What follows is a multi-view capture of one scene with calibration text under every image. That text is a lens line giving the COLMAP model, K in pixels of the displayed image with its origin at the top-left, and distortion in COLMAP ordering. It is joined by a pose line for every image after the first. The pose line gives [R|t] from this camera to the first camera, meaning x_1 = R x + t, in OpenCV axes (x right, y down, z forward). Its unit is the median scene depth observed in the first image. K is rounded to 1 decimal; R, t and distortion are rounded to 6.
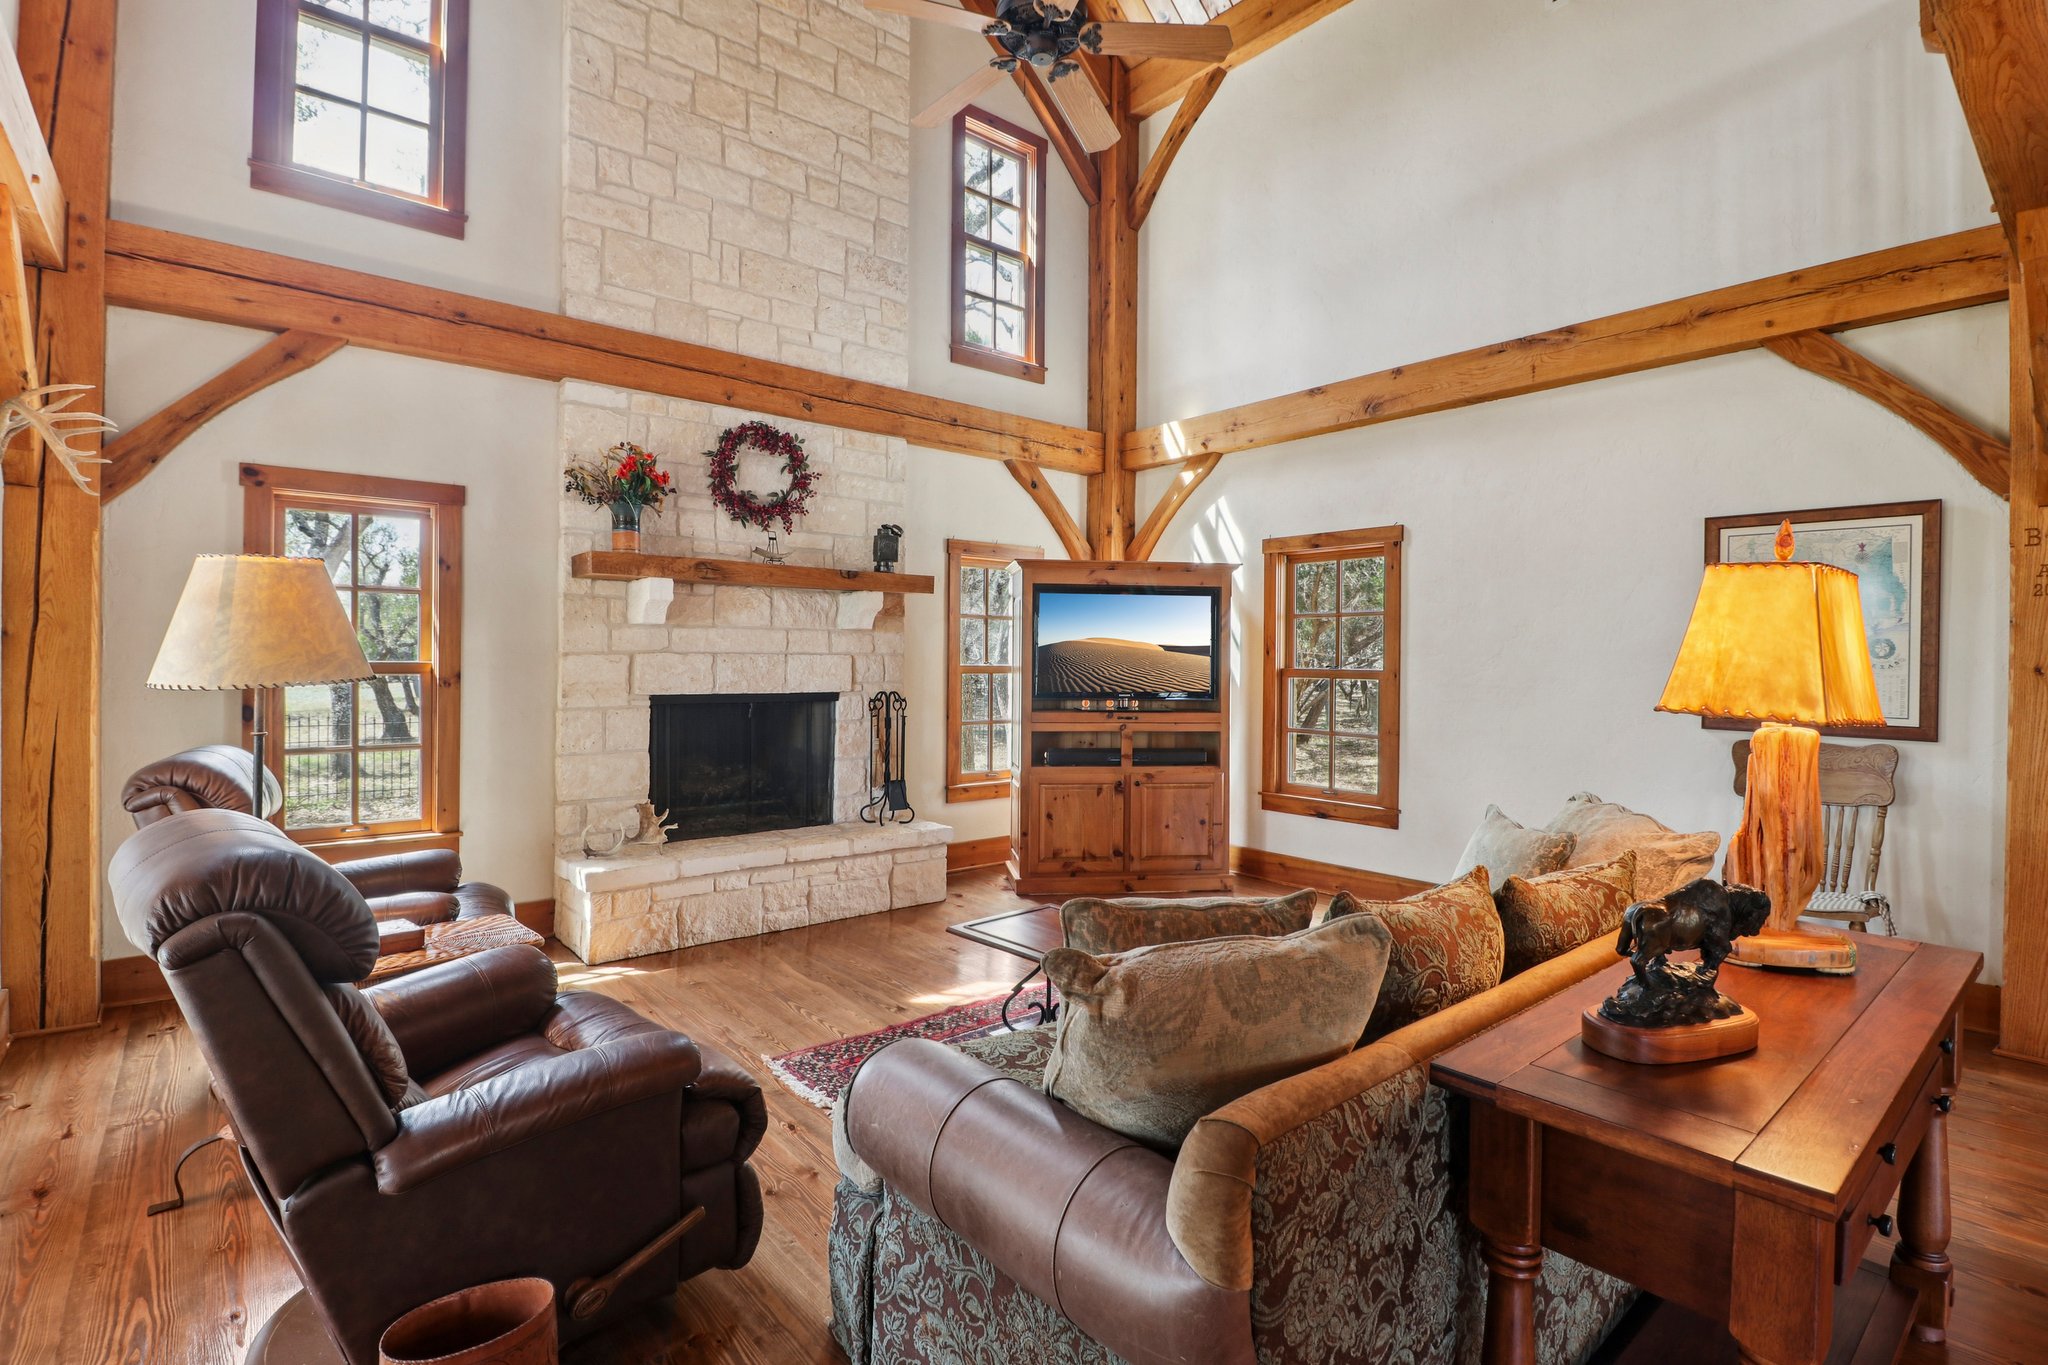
lens RADIAL K [[963.1, 0, 1018.6], [0, 963.1, 663.5], [0, 0, 1]] dist [-0.011698, -0.008840]
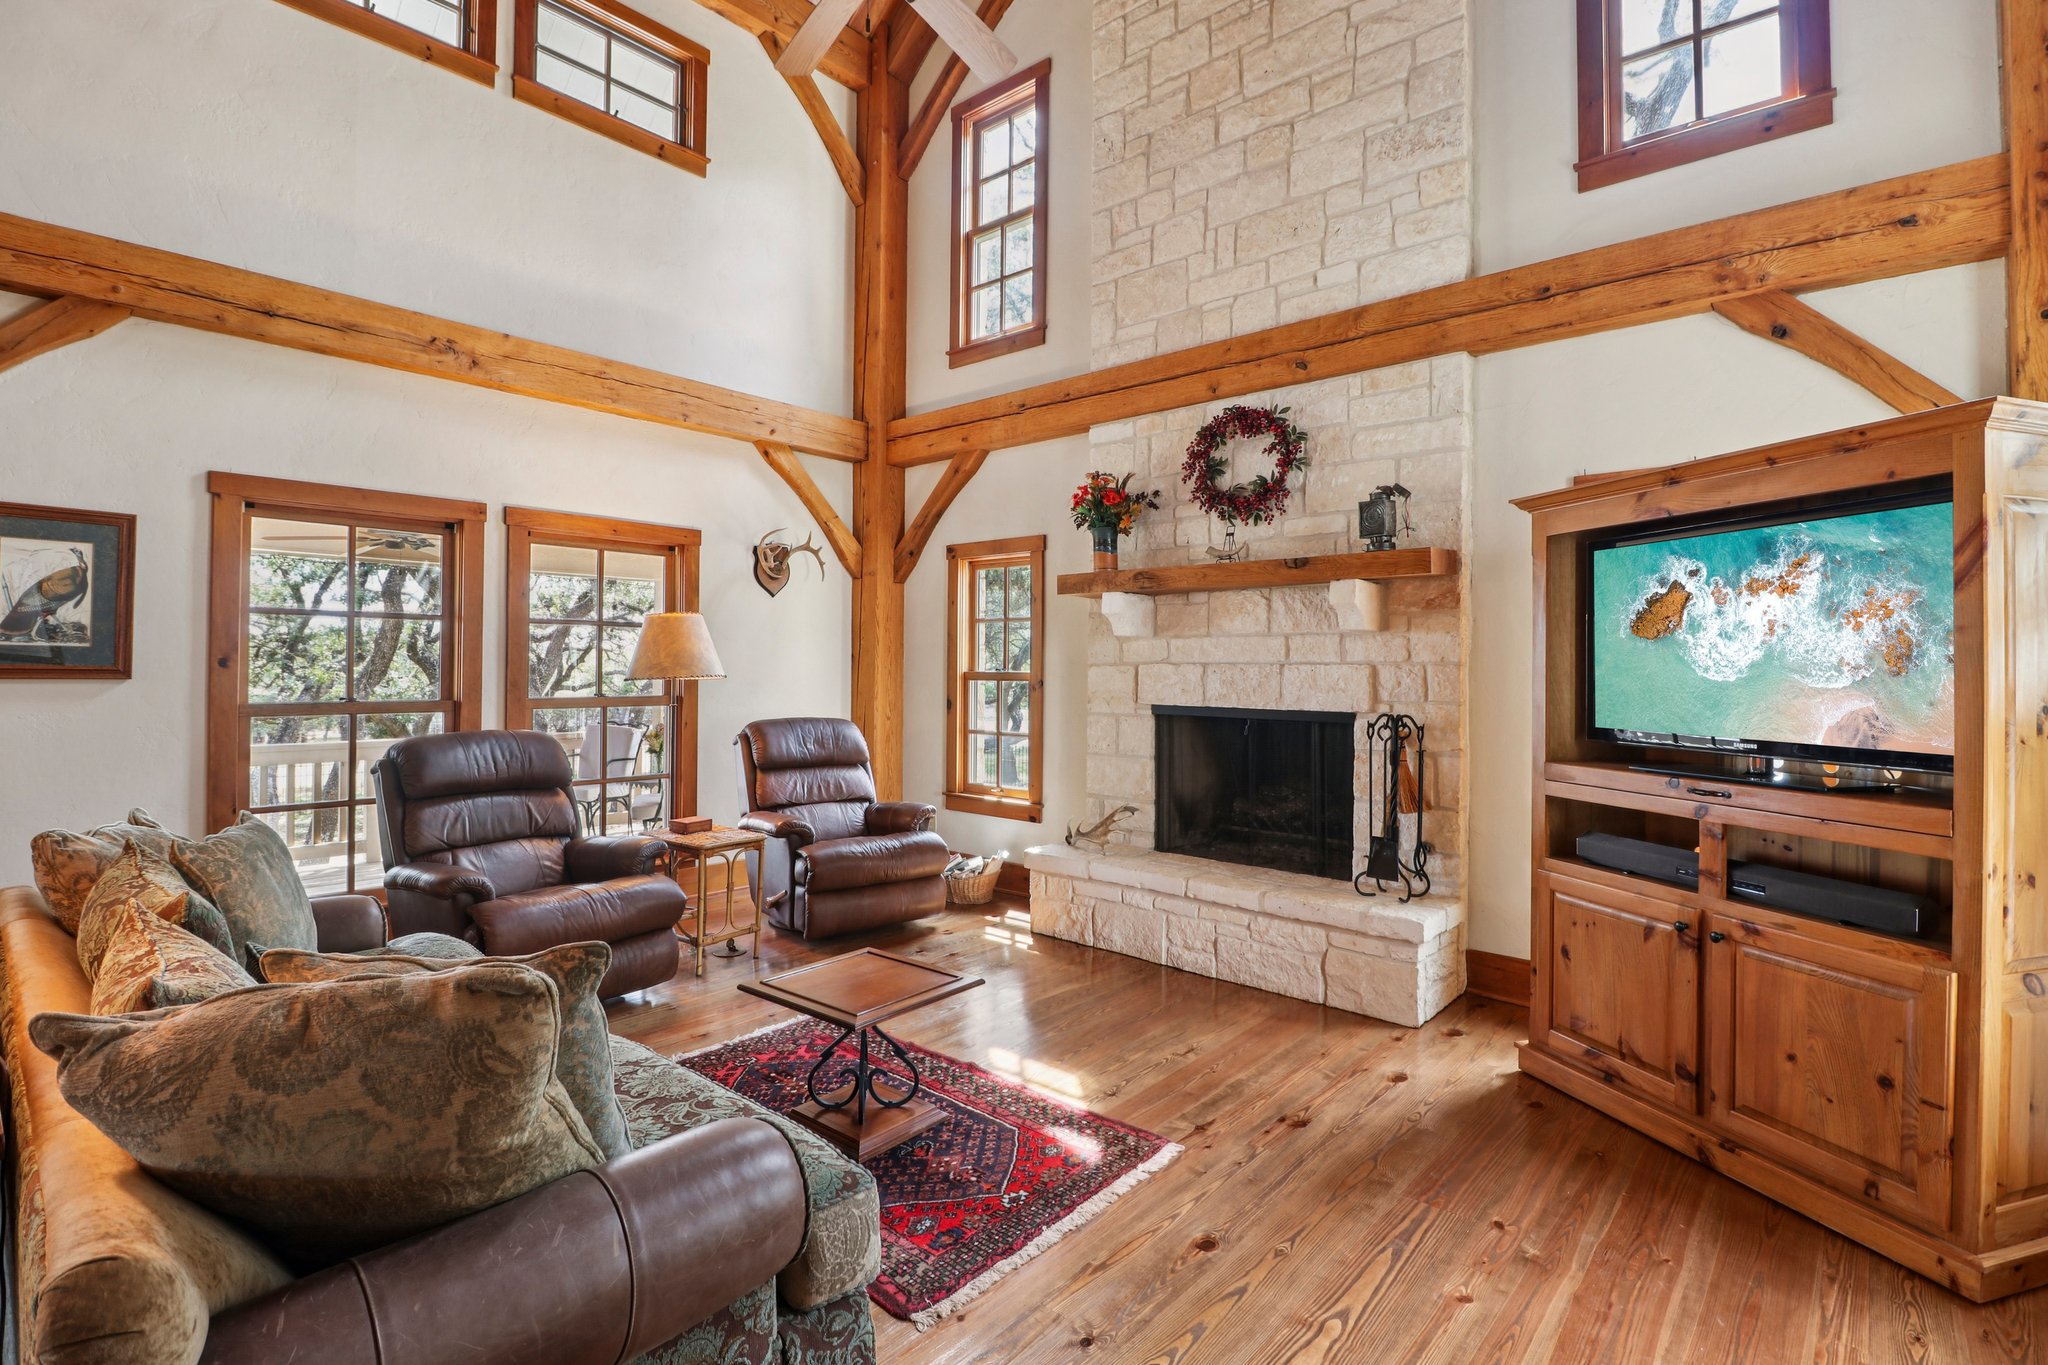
lens RADIAL K [[963.1, 0, 1014.7], [0, 963.1, 666.7], [0, 0, 1]] dist [-0.011698, -0.008840]
pose [[0.141979, -0.009550, -0.989824, 0.590862], [-0.012207, 0.999861, -0.011398, 0.005381], [0.989794, 0.013701, 0.141843, 0.673606]]
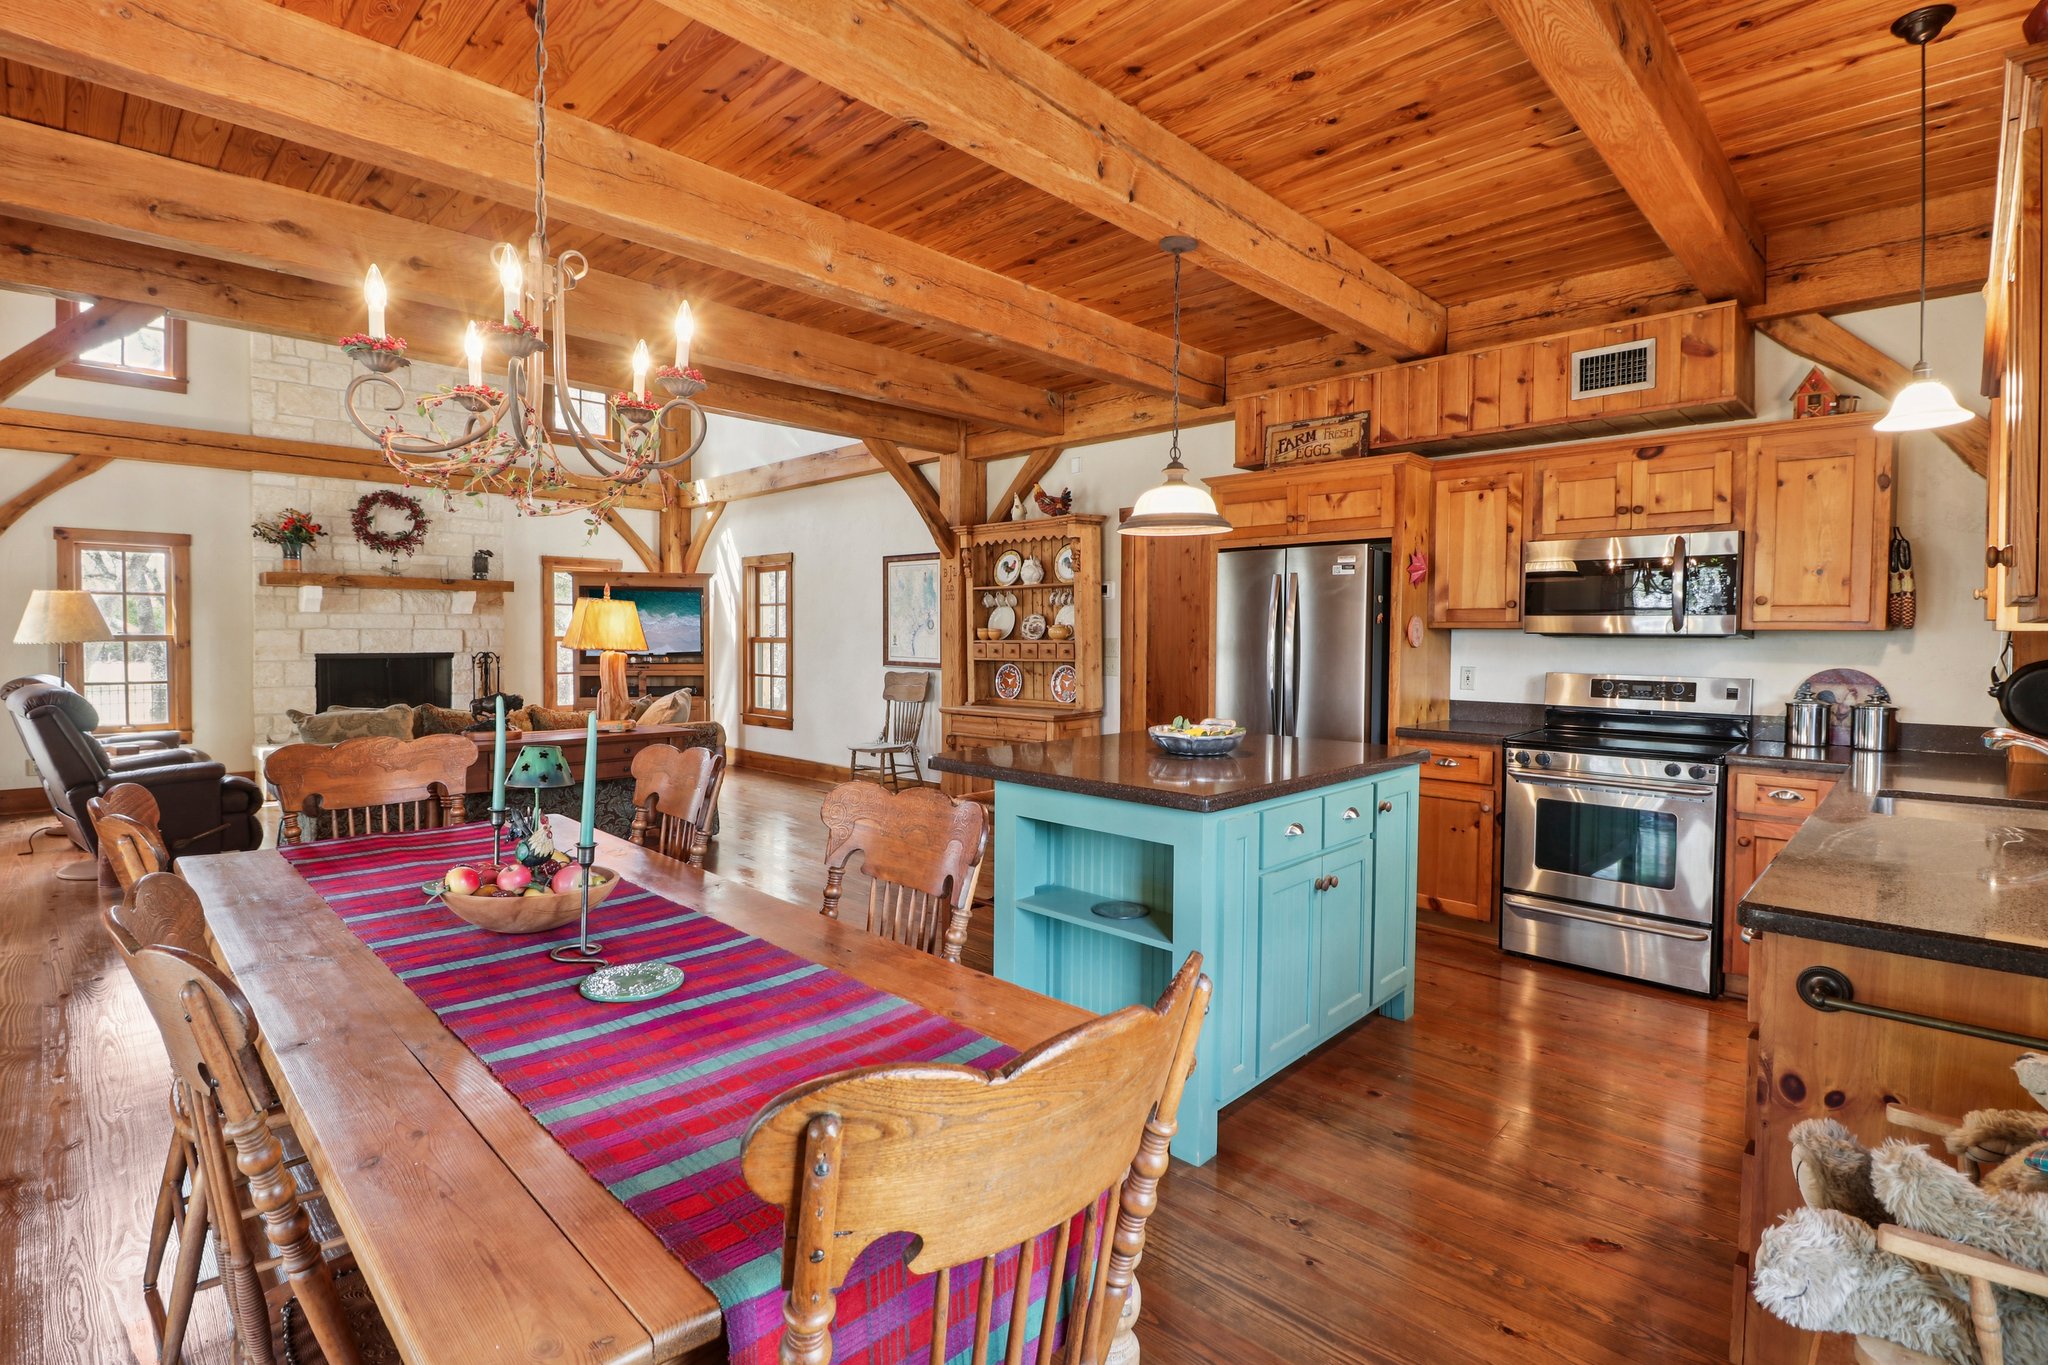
lens RADIAL K [[963.1, 0, 1022.0], [0, 963.1, 662.0], [0, 0, 1]] dist [-0.011698, -0.008840]
pose [[0.994681, -0.005778, 0.102838, 0.657934], [0.003281, 0.999696, 0.024435, 0.010172], [-0.102948, -0.023968, 0.994398, -0.776568]]
